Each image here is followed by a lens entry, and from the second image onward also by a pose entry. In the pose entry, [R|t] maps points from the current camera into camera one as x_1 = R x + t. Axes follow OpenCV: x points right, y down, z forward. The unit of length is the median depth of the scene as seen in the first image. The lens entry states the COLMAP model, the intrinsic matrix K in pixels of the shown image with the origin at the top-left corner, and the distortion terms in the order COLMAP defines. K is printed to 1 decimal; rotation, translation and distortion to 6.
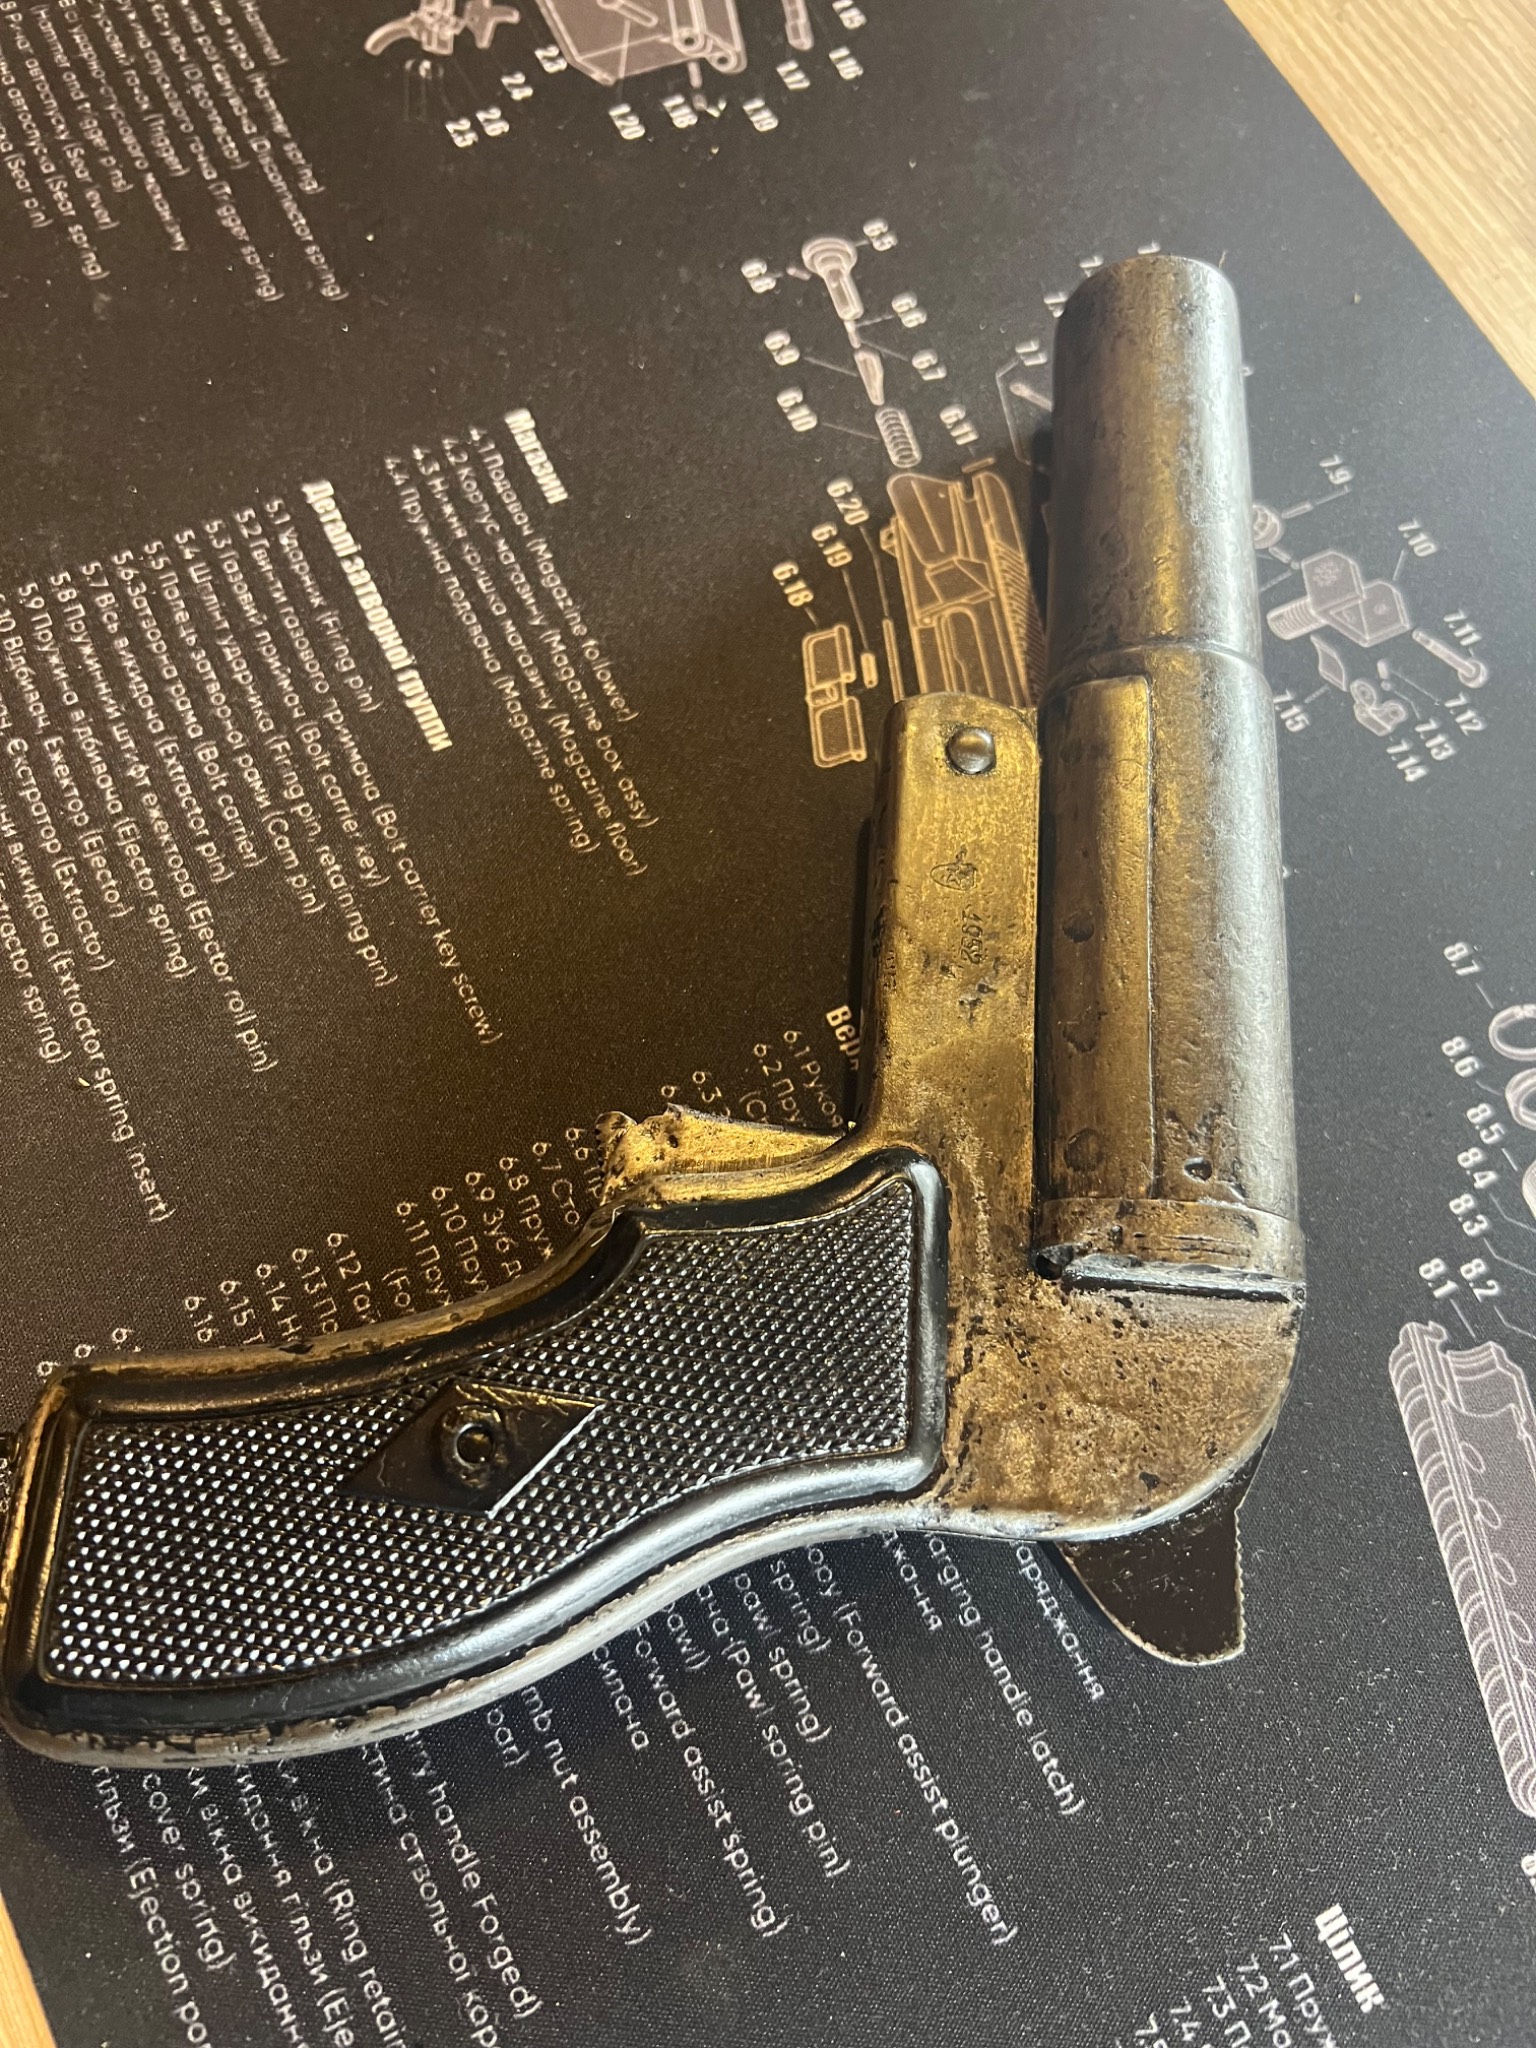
lens RADIAL K [[1590.1, 0, 769.1], [0, 1590.1, 1029.0], [0, 0, 1]] dist [0.011236, -0.041766]
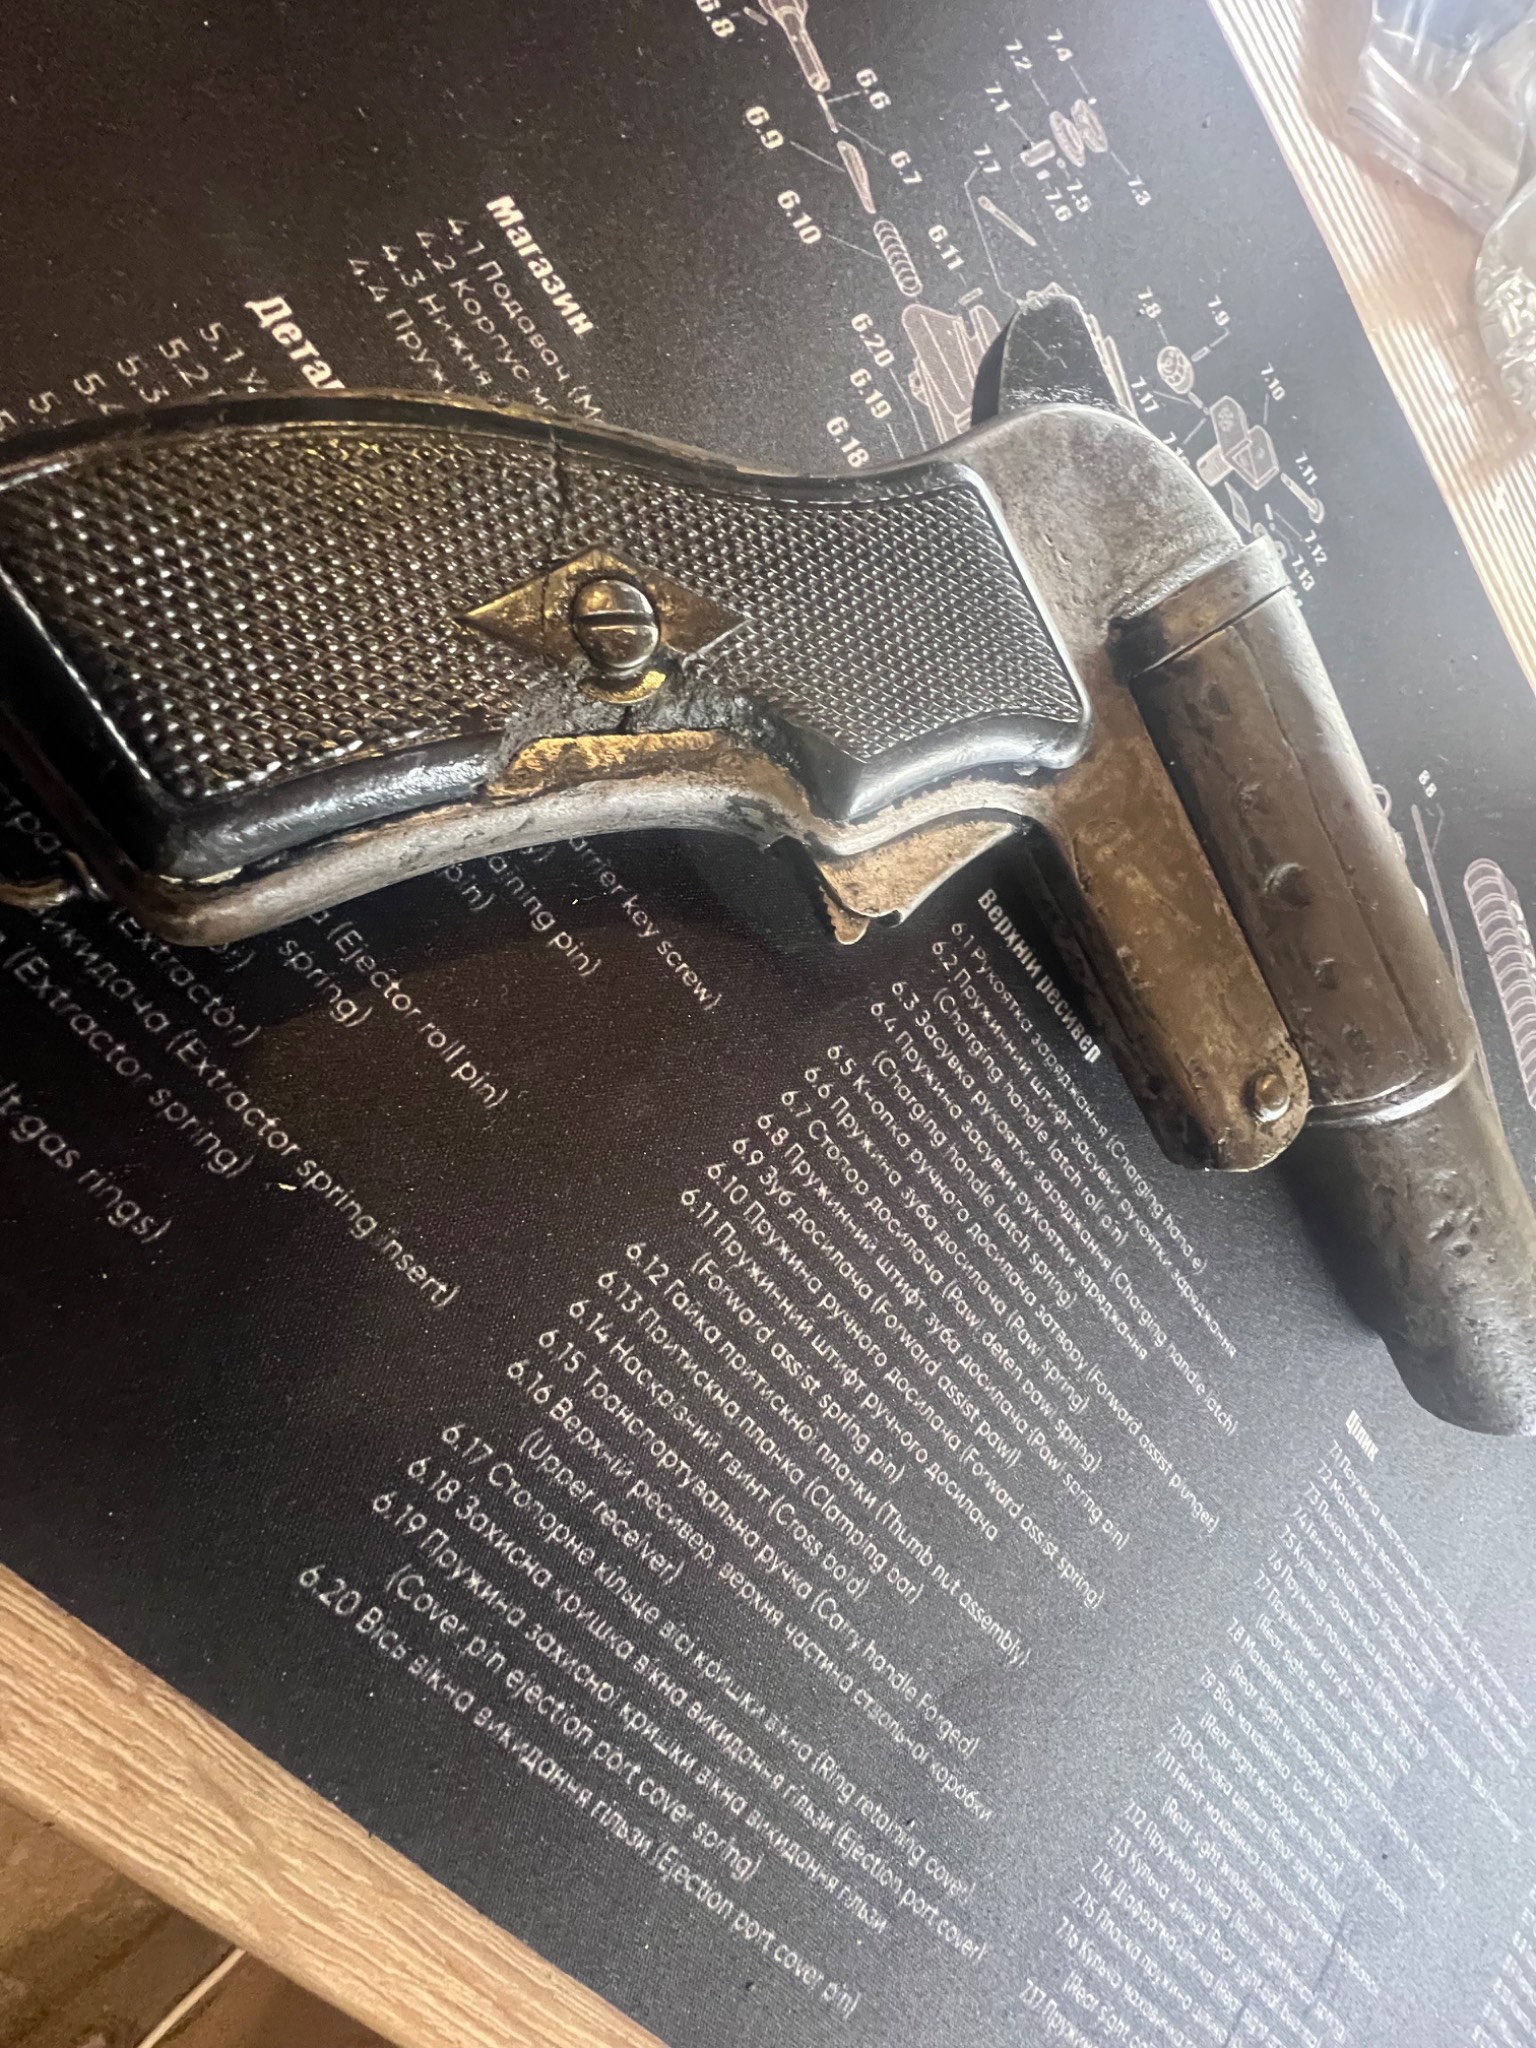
lens RADIAL K [[820.7, 0, 770.2], [0, 820.7, 1023.6], [0, 0, 1]] dist [-0.004422, 0.000800]
pose [[0.917697, -0.246755, 0.311360, -0.295350], [0.122682, 0.921436, 0.368653, -0.158833], [-0.377865, -0.300114, 0.875871, 0.529167]]
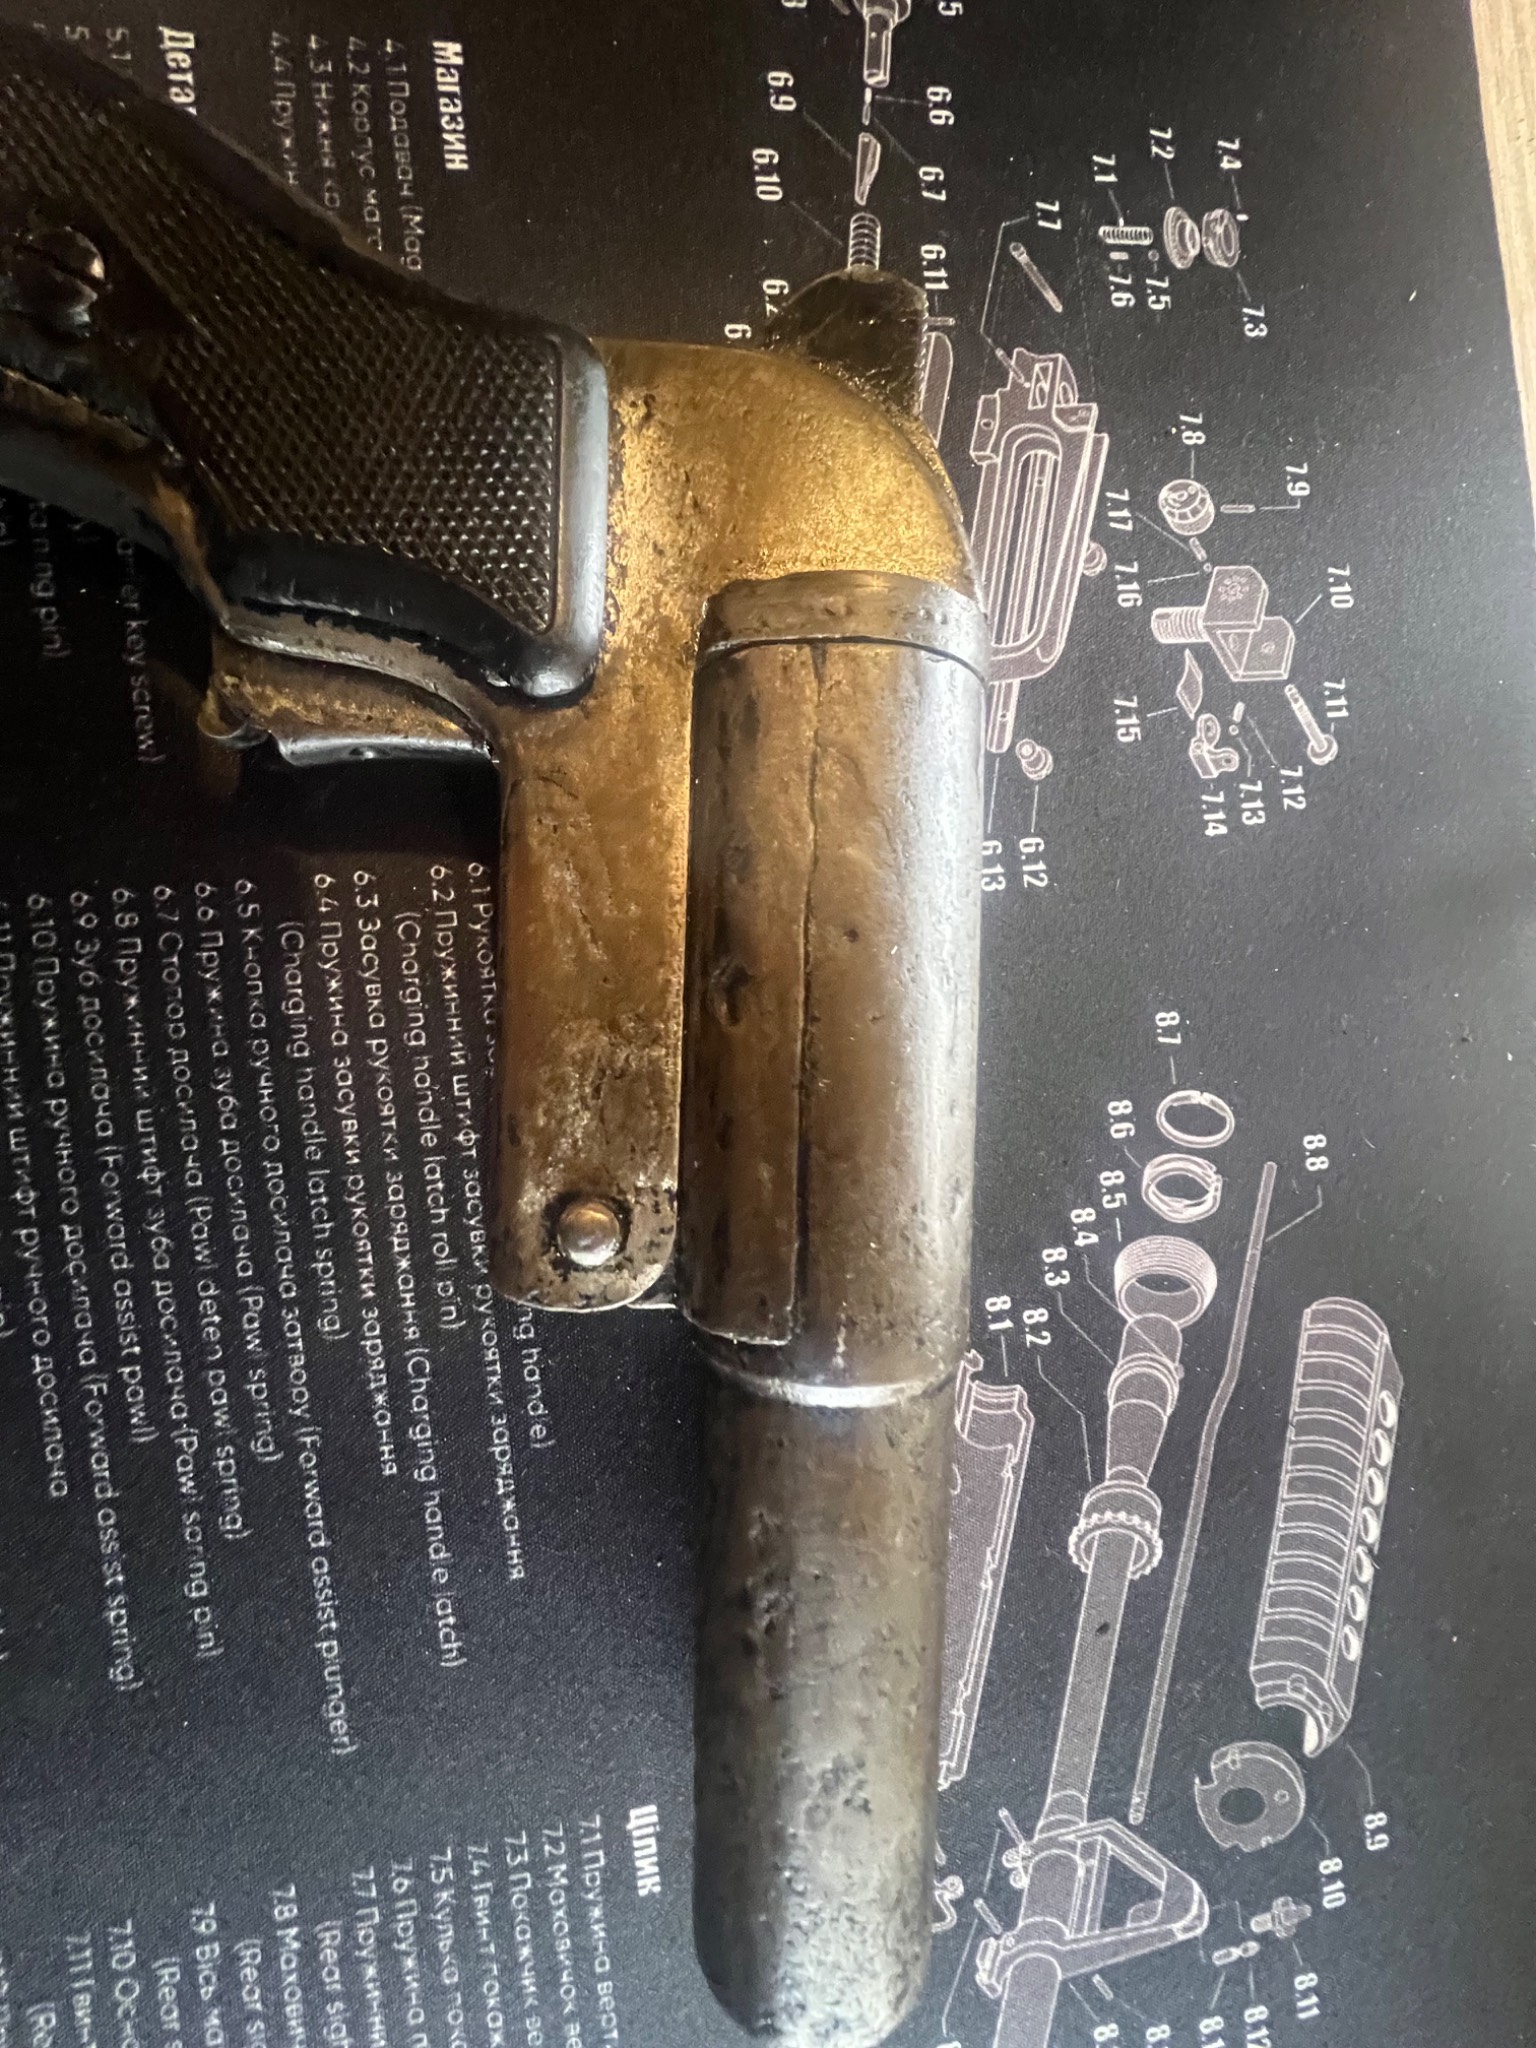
lens RADIAL K [[820.7, 0, 776.5], [0, 820.7, 1023.4], [0, 0, 1]] dist [-0.004422, 0.000800]
pose [[0.936307, 0.349520, 0.034127, 0.195332], [-0.345526, 0.899496, 0.267429, -0.104373], [0.062775, -0.262188, 0.962973, 0.514031]]
